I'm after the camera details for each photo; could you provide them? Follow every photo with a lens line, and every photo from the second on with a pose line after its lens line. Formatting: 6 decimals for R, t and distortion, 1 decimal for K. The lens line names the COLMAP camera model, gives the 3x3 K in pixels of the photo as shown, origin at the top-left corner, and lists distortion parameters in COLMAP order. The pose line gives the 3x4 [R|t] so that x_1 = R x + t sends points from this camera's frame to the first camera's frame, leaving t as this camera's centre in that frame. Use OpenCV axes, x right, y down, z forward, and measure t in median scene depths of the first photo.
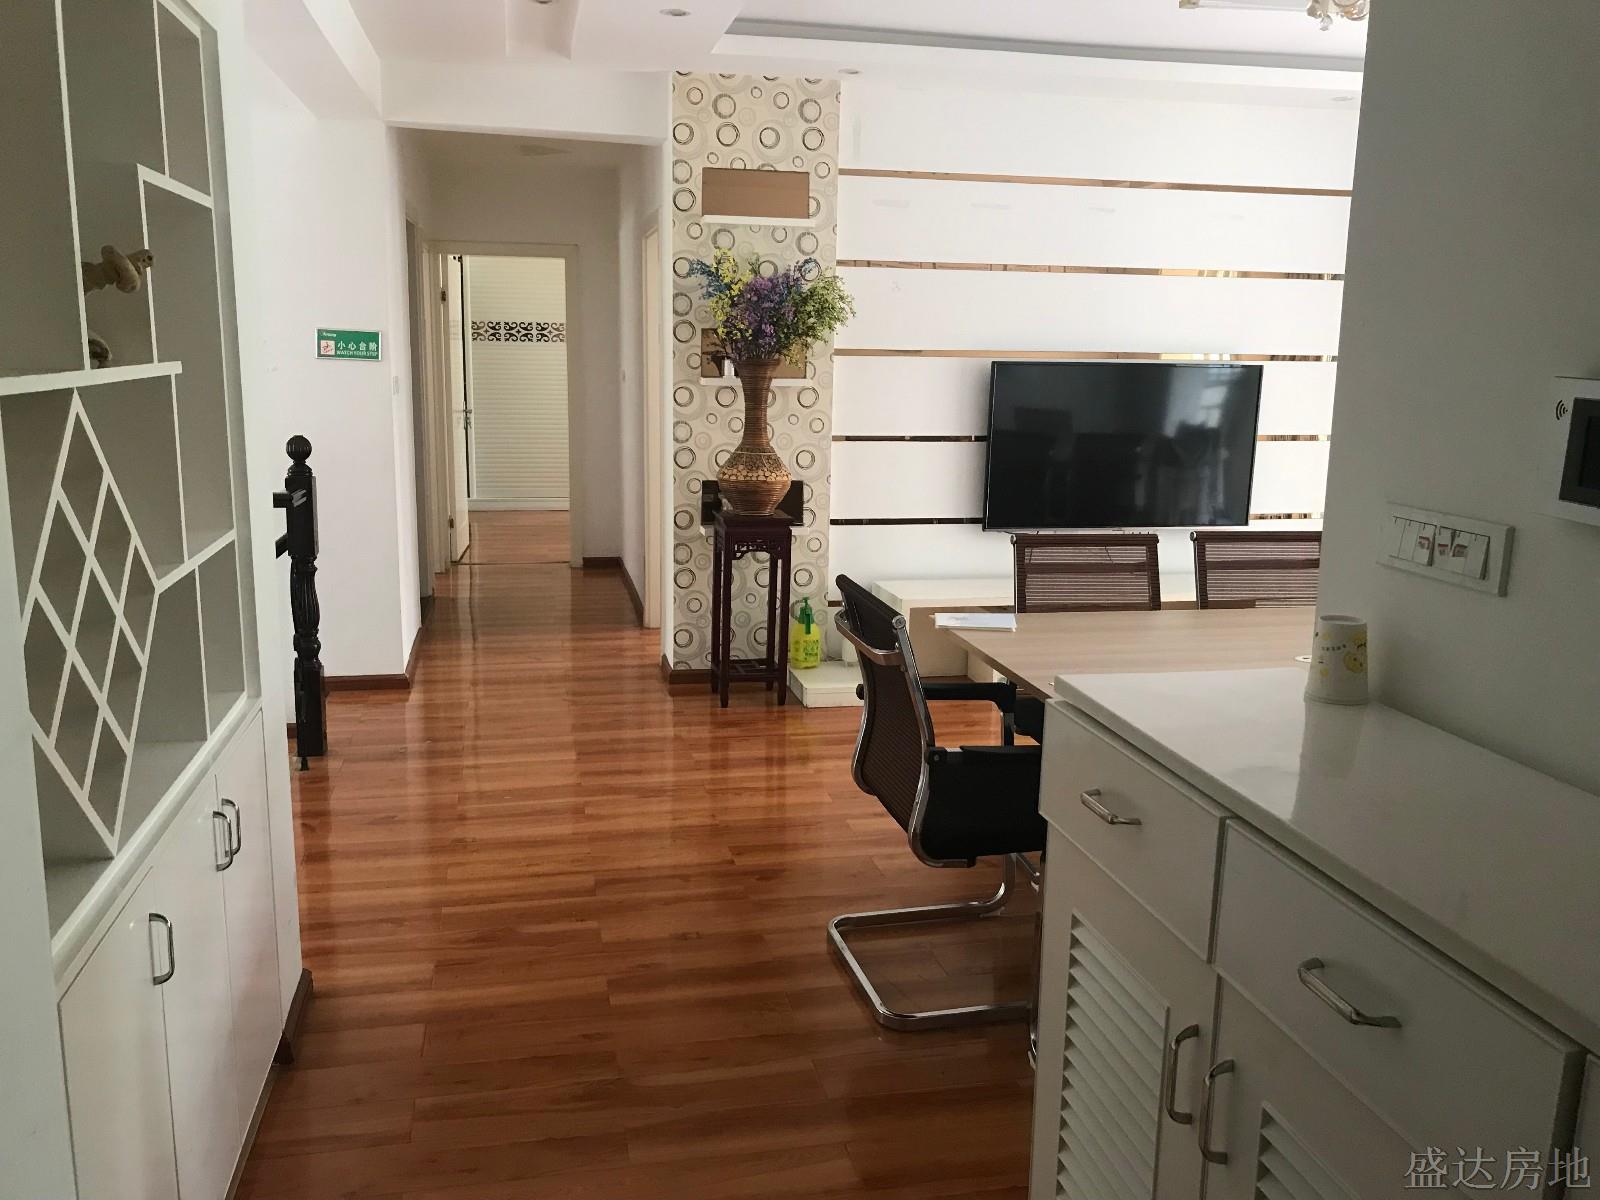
lens RADIAL K [[1307.4, 0, 800.3], [0, 1307.4, 609.5], [0, 0, 1]] dist [0.011453, 0.003087]
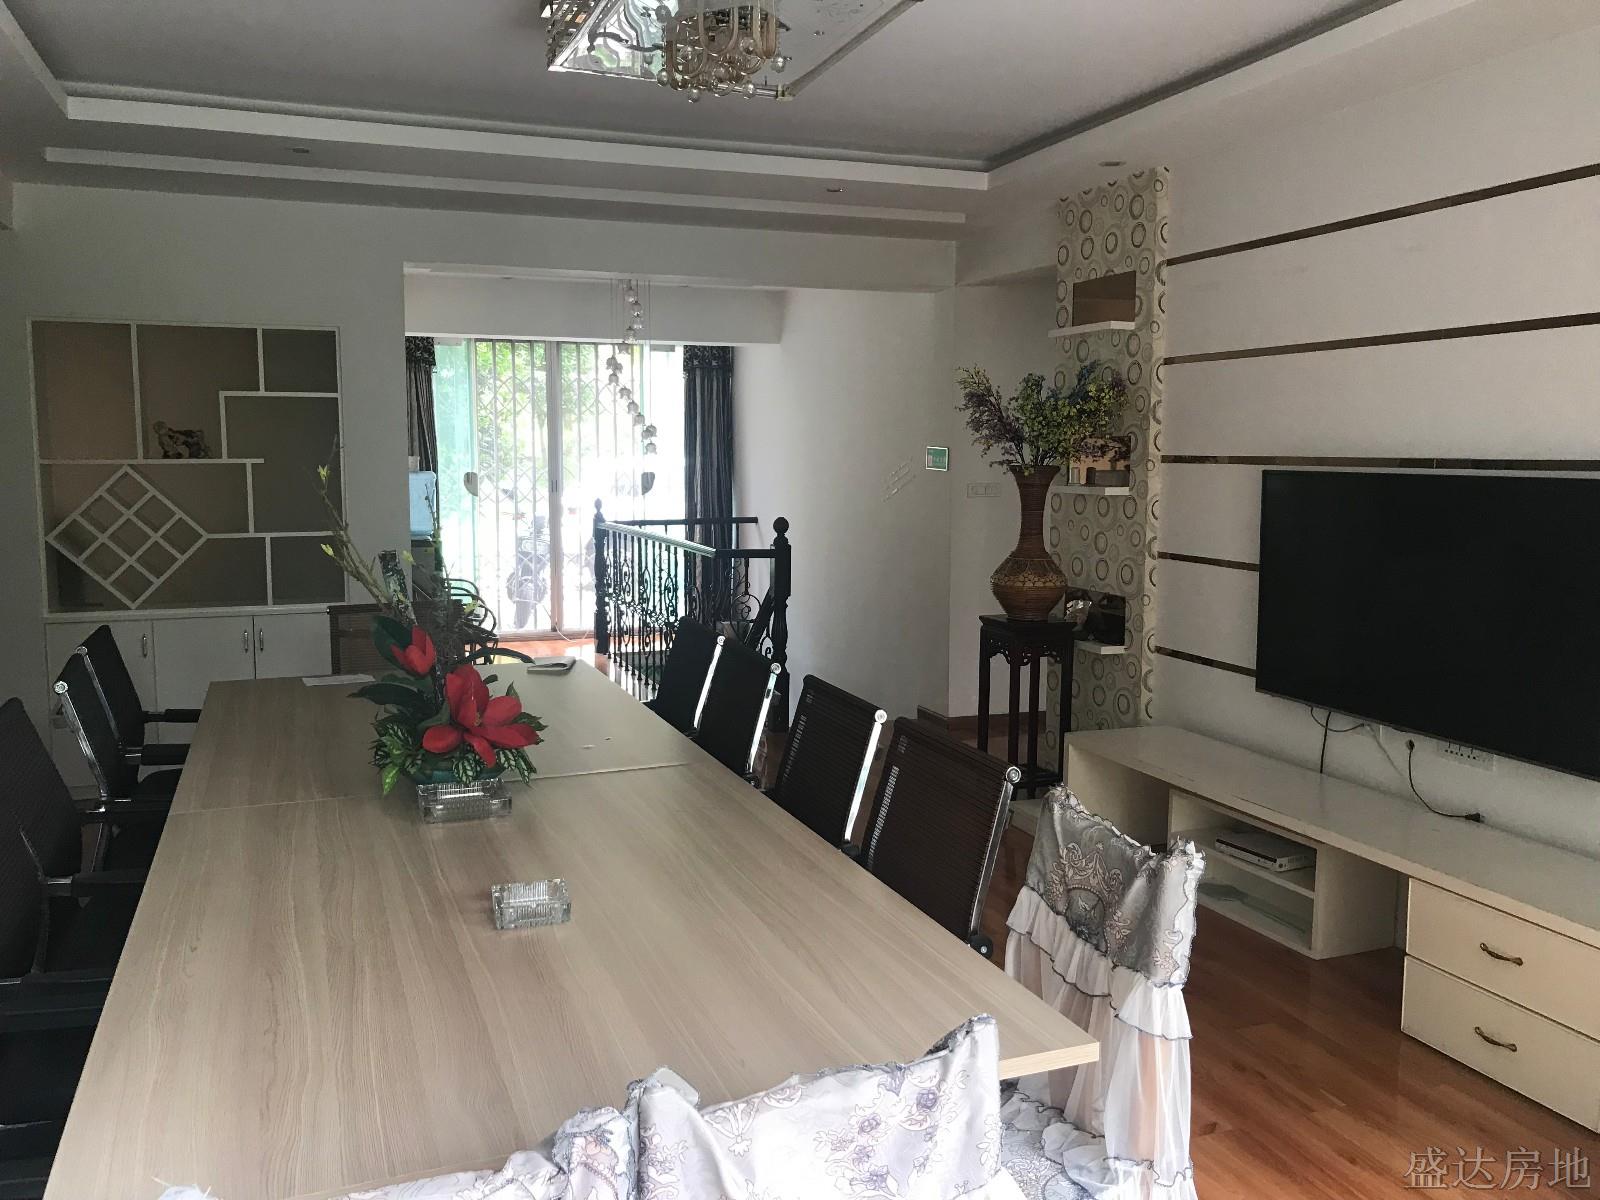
lens RADIAL K [[1307.4, 0, 796.5], [0, 1307.4, 590.0], [0, 0, 1]] dist [0.011453, 0.003087]
pose [[0.124423, 0.098758, -0.987302, 0.923869], [-0.176743, 0.981327, 0.075887, -0.137719], [0.976361, 0.165056, 0.139555, 0.670134]]
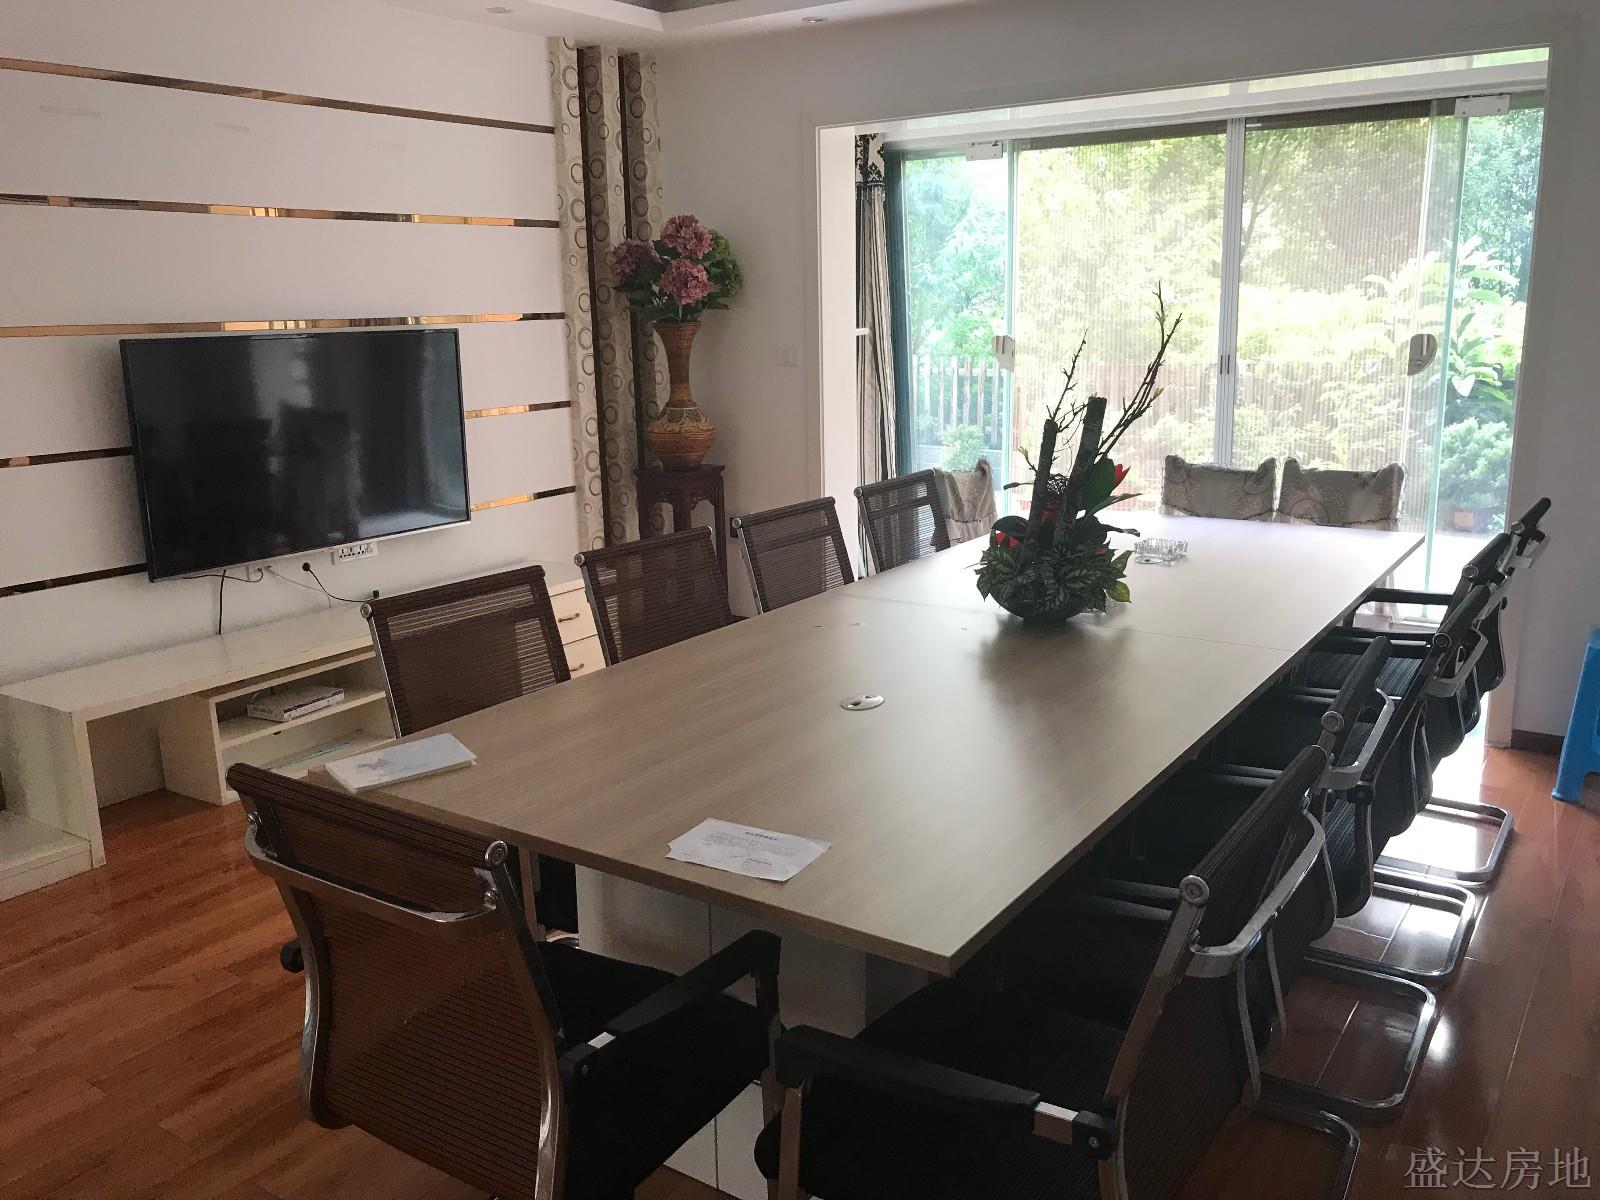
lens RADIAL K [[1307.4, 0, 789.5], [0, 1307.4, 597.7], [0, 0, 1]] dist [0.011453, 0.003087]
pose [[0.734280, -0.178475, 0.654966, -0.076515], [0.168368, 0.982555, 0.078985, -0.053391], [-0.657636, 0.052278, 0.751519, 0.264986]]
